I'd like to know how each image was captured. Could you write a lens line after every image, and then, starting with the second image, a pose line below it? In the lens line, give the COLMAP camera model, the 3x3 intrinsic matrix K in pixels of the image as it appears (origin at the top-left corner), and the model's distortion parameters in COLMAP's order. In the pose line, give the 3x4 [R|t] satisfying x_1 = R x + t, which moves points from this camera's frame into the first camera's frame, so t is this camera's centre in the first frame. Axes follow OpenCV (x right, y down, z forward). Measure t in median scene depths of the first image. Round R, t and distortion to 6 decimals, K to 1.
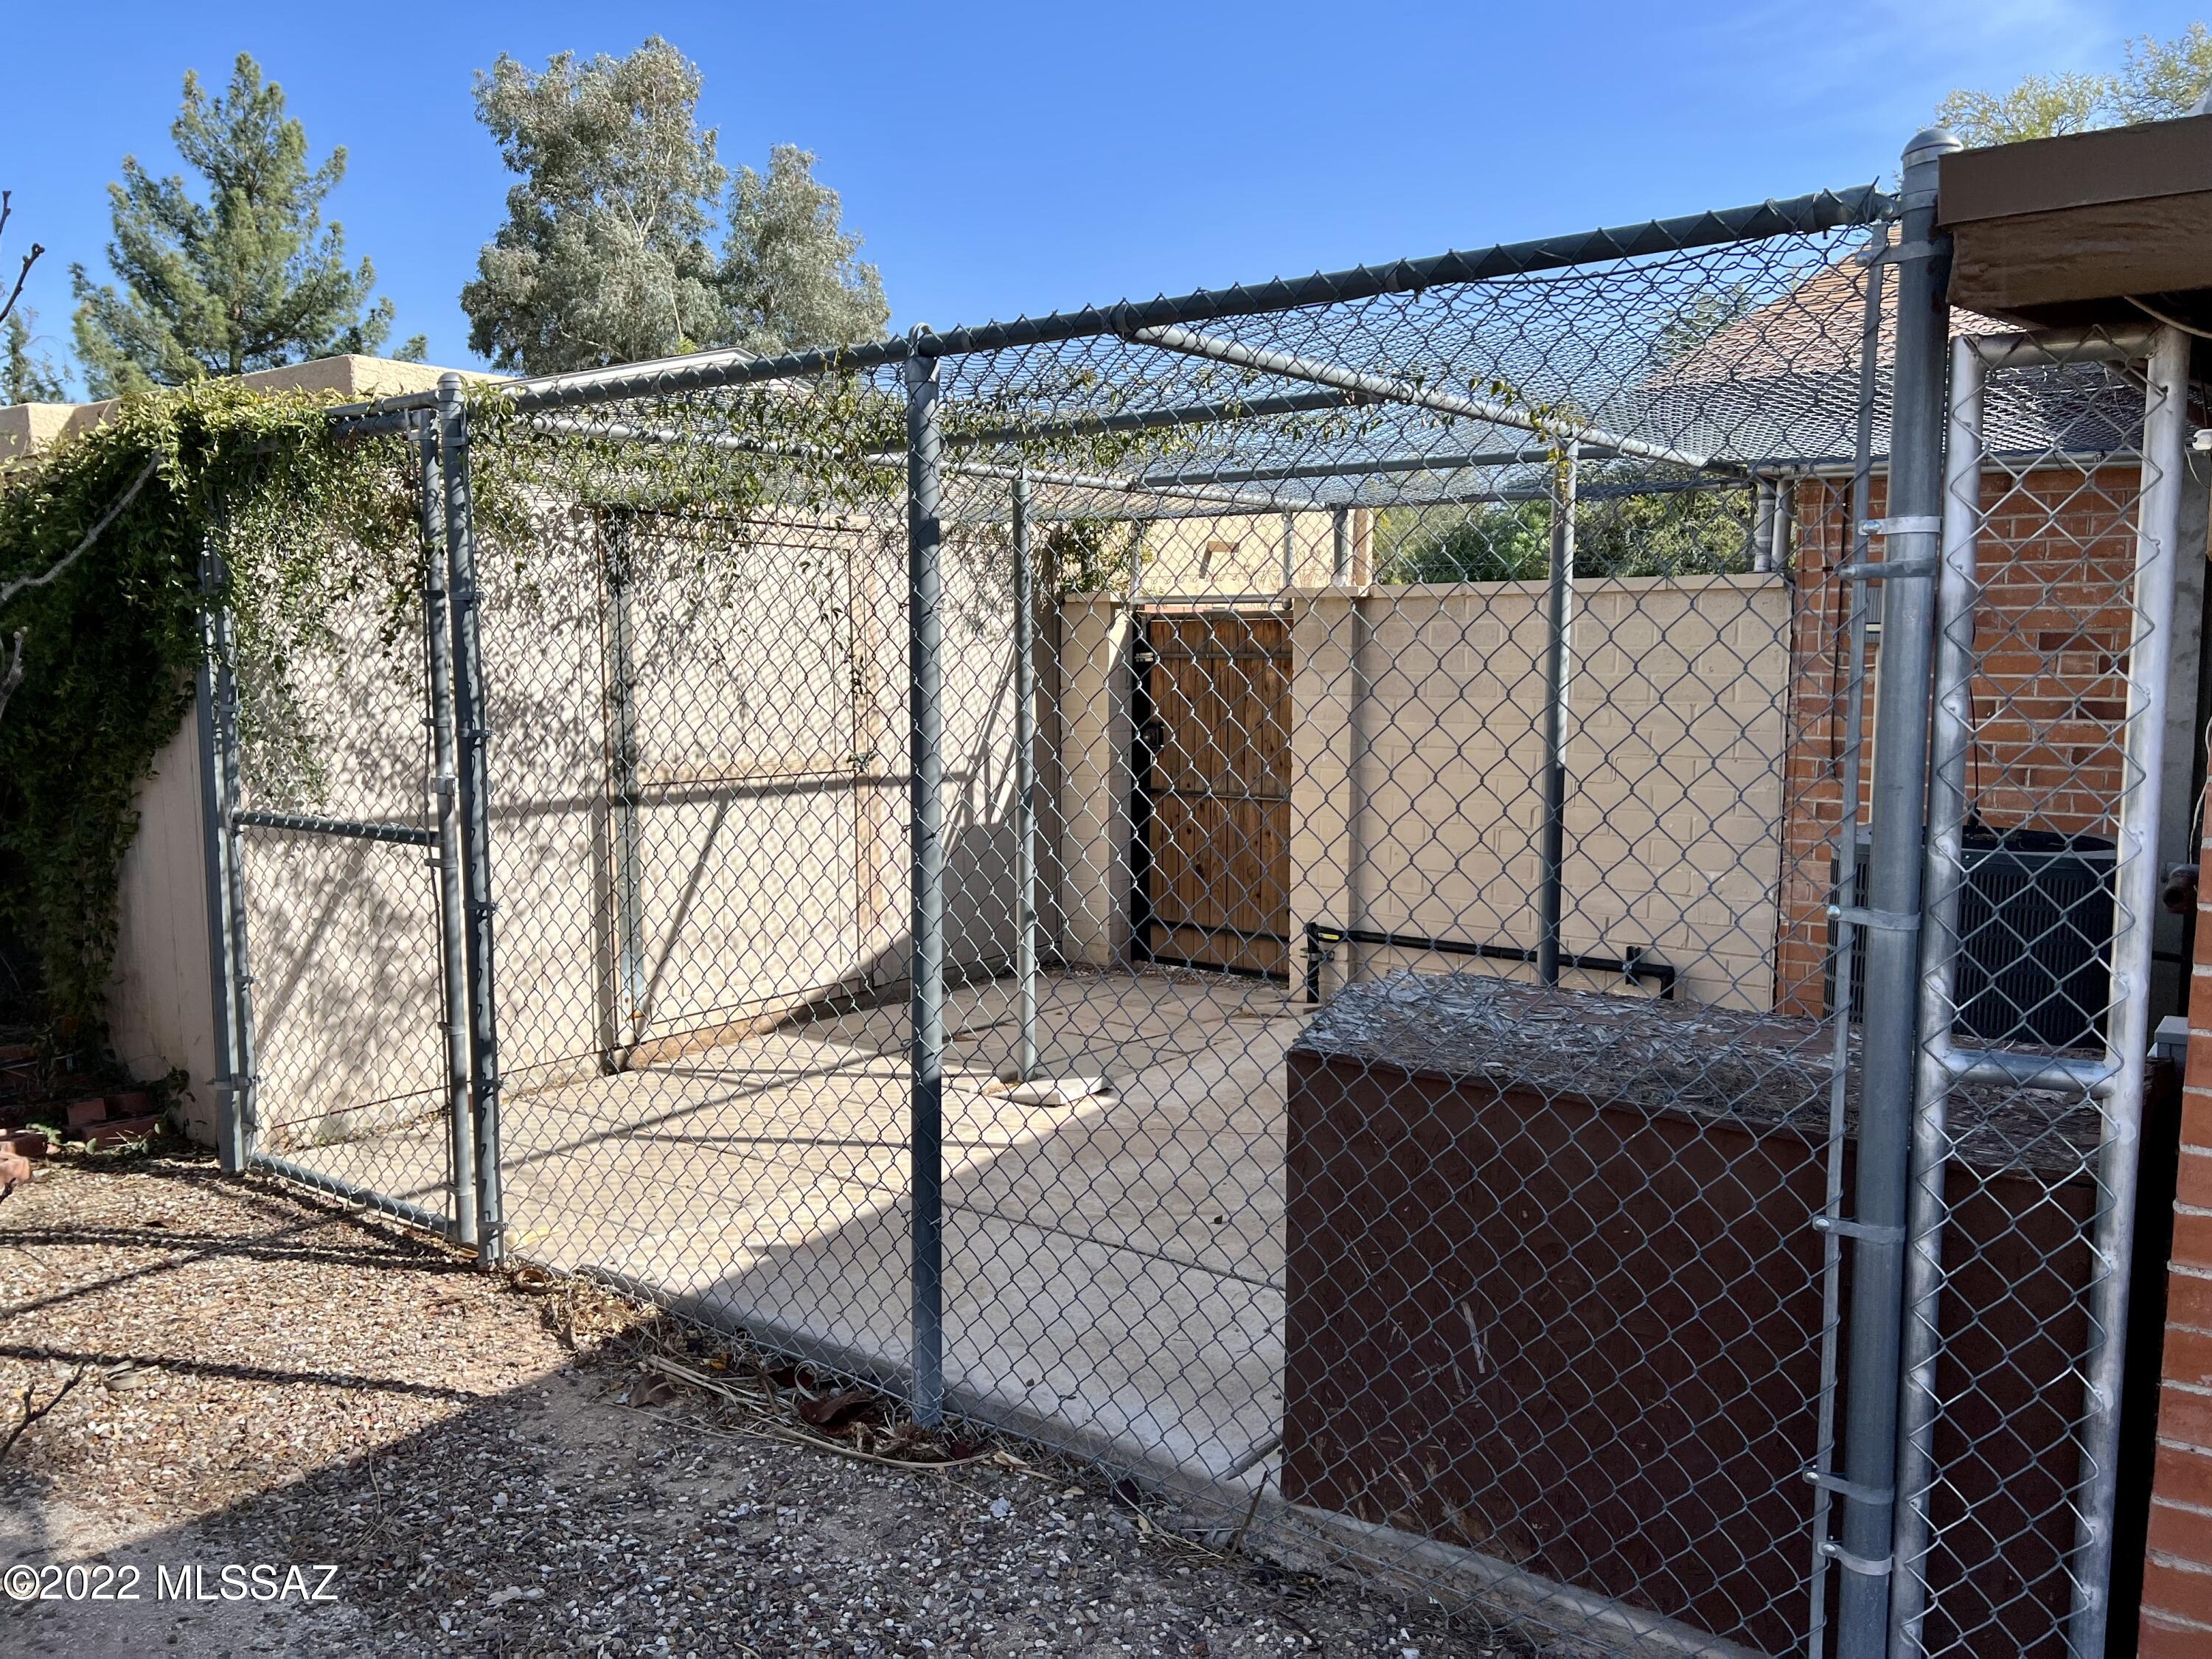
lens RADIAL K [[1667.0, 0, 1121.3], [0, 1667.0, 827.4], [0, 0, 1]] dist [0.044894, -0.042273]
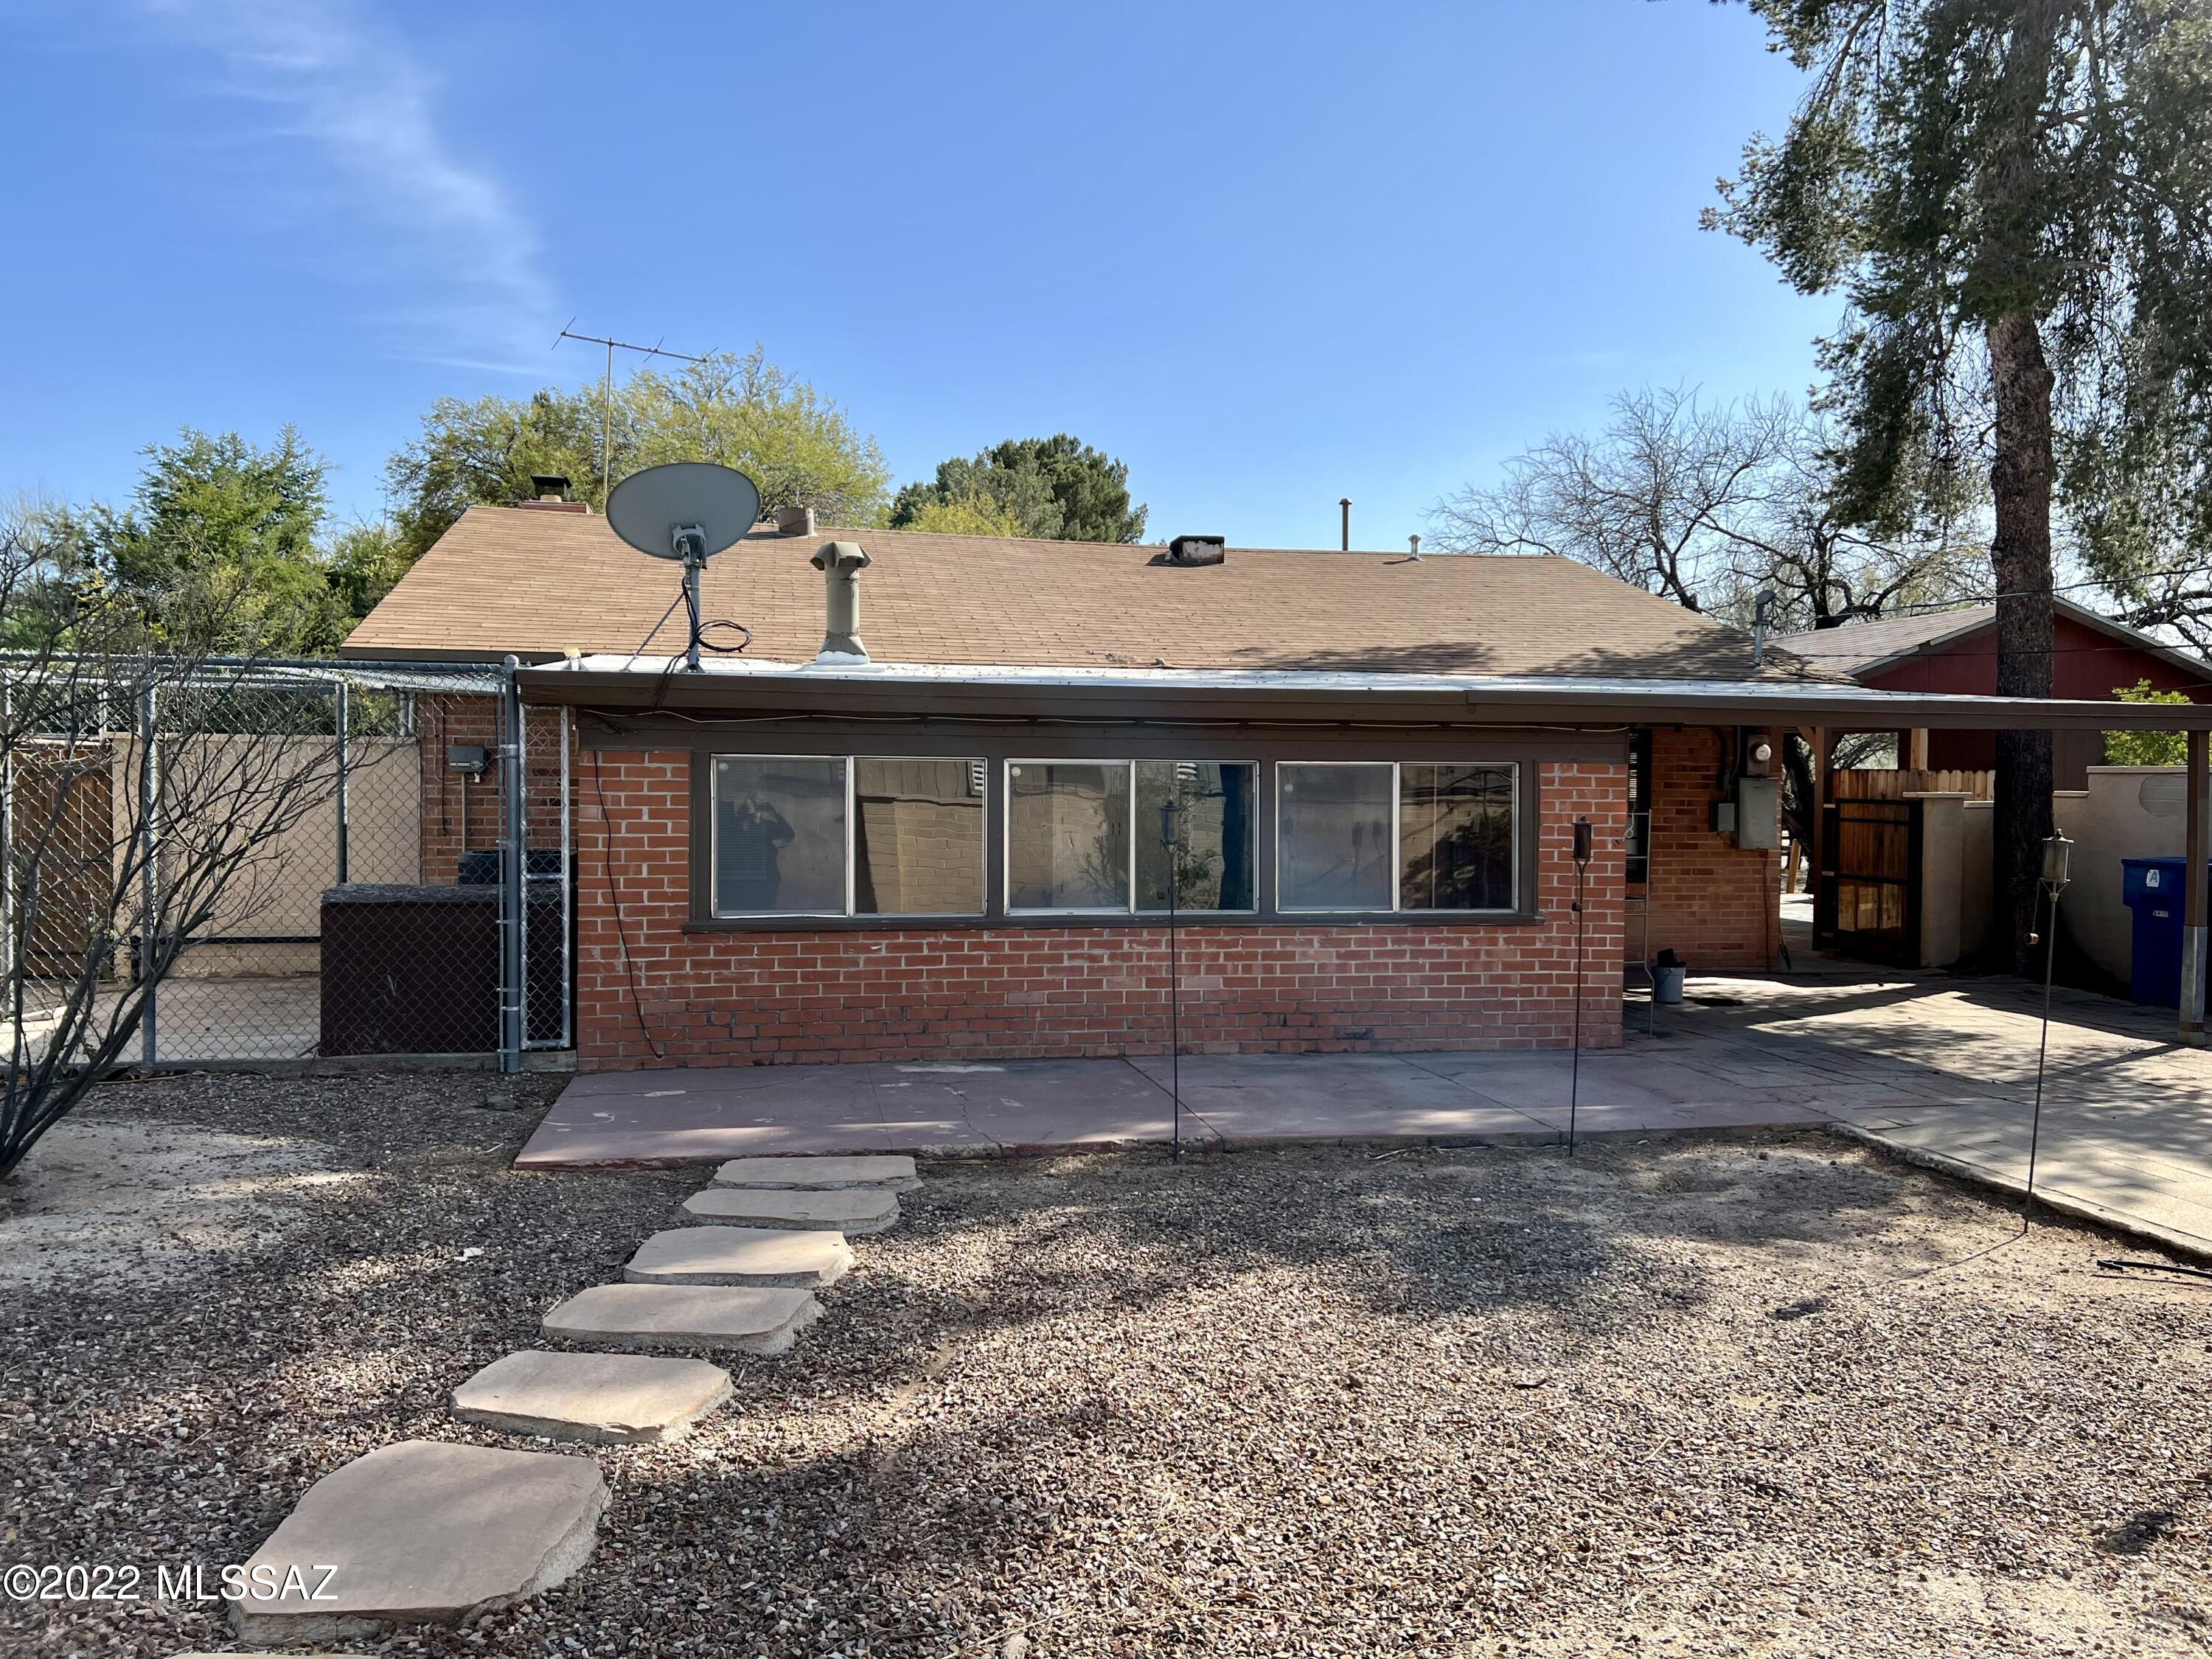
lens RADIAL K [[1667.0, 0, 1115.9], [0, 1667.0, 825.6], [0, 0, 1]] dist [0.044894, -0.042273]
pose [[0.663978, -0.016734, 0.747565, -1.594028], [0.071160, 0.996626, -0.040895, 0.283487], [-0.744358, 0.080350, 0.662929, -2.765191]]
